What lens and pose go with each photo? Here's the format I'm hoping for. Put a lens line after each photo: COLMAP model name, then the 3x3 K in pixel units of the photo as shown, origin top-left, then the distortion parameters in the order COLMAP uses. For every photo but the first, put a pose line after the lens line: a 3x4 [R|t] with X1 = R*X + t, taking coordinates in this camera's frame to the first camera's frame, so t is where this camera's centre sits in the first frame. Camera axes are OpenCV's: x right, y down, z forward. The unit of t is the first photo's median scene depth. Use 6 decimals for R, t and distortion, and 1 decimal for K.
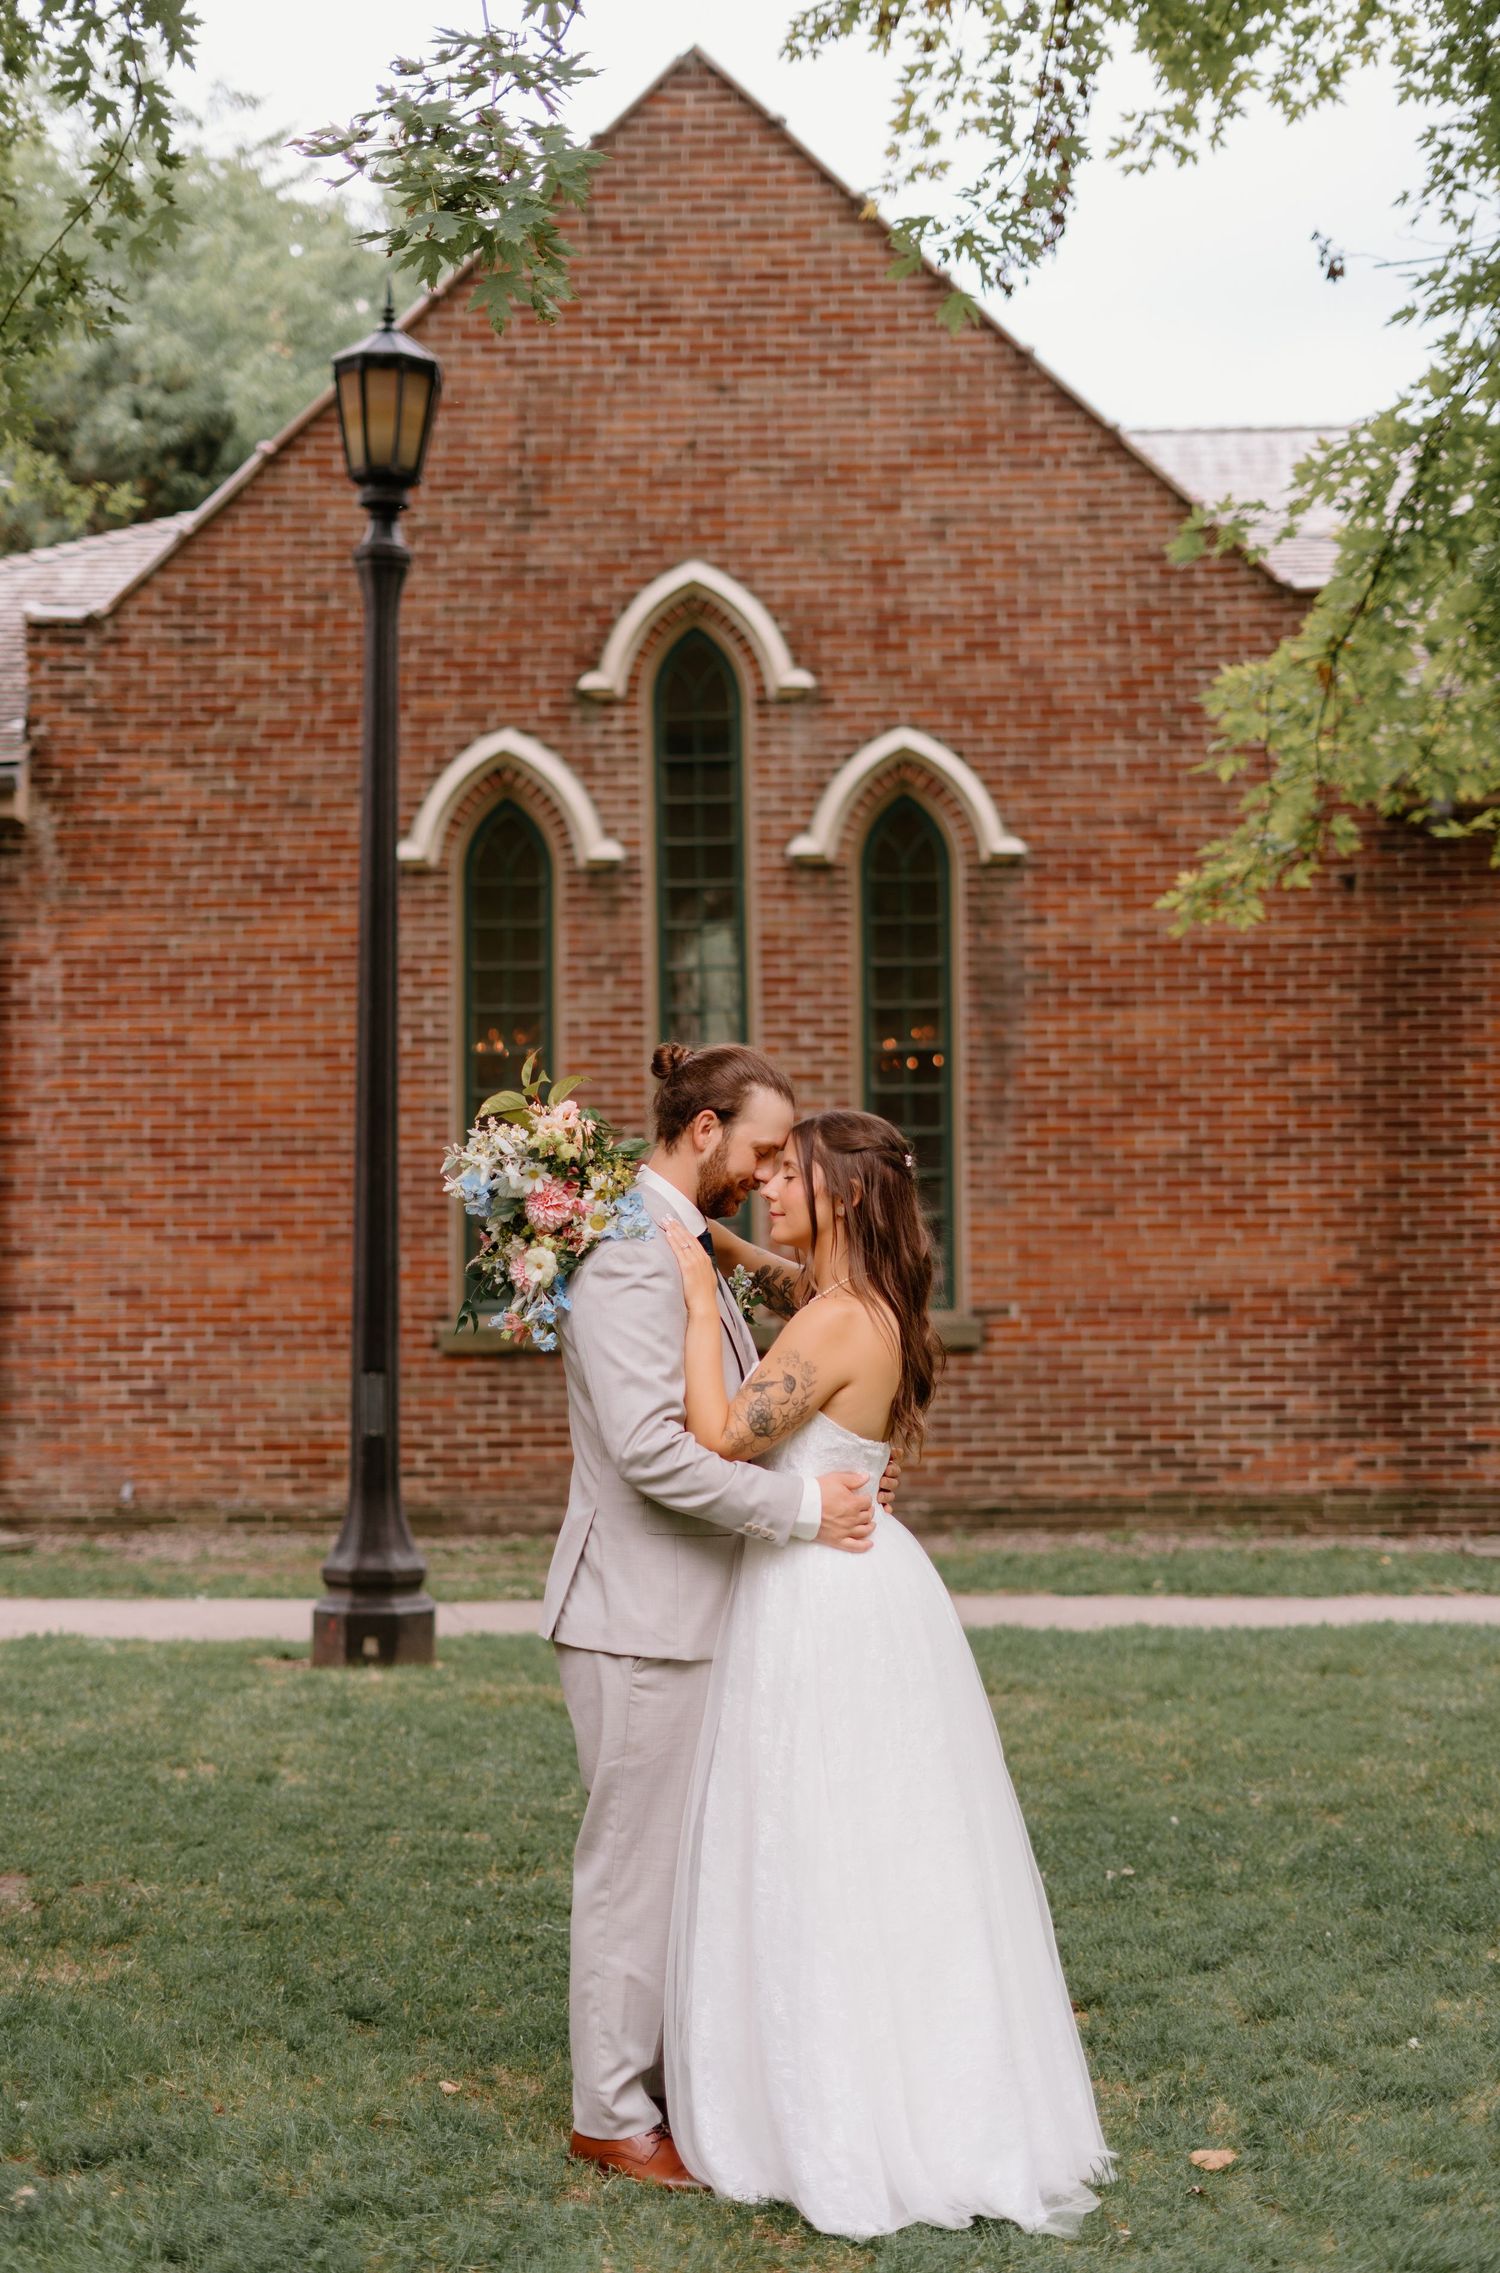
lens RADIAL K [[3310.6, 0, 741.5], [0, 3310.6, 1133.3], [0, 0, 1]] dist [0.030045, 0.000000]
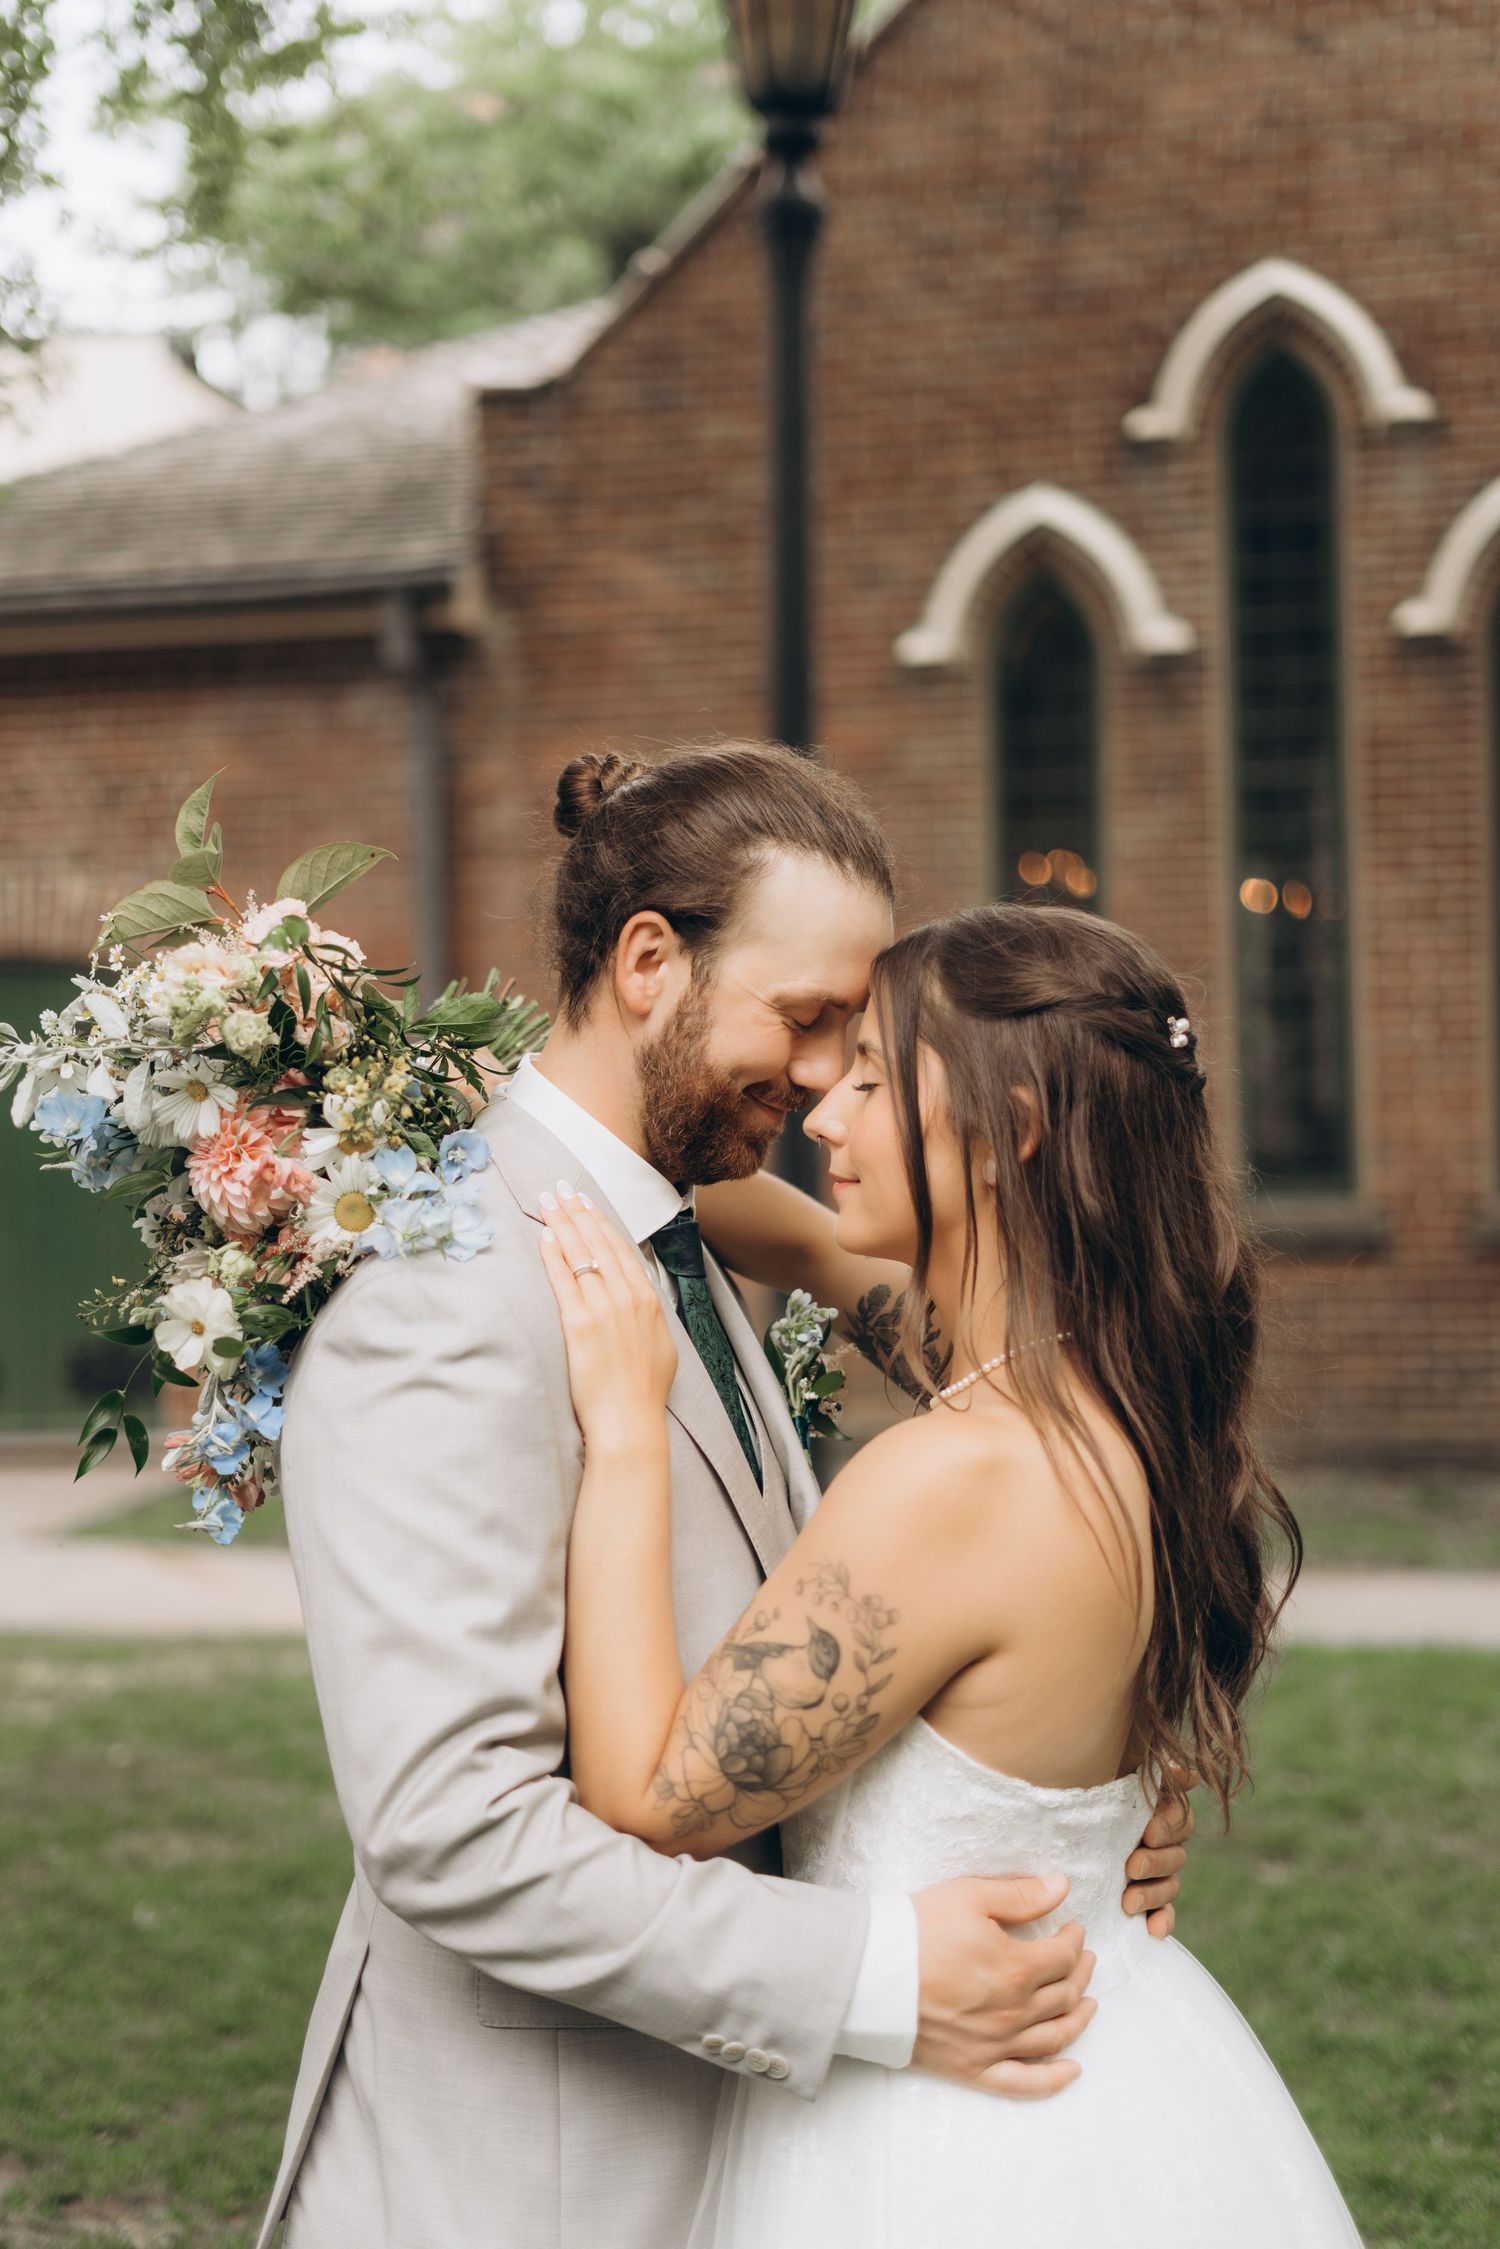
lens RADIAL K [[3275.6, 0, 761.4], [0, 3275.6, 1144.8], [0, 0, 1]] dist [0.030045, 0.000000]
pose [[0.978494, -0.011791, -0.205938, 0.080773], [0.021363, 0.998789, 0.044318, 0.003335], [0.205166, -0.047764, 0.977561, 0.629187]]
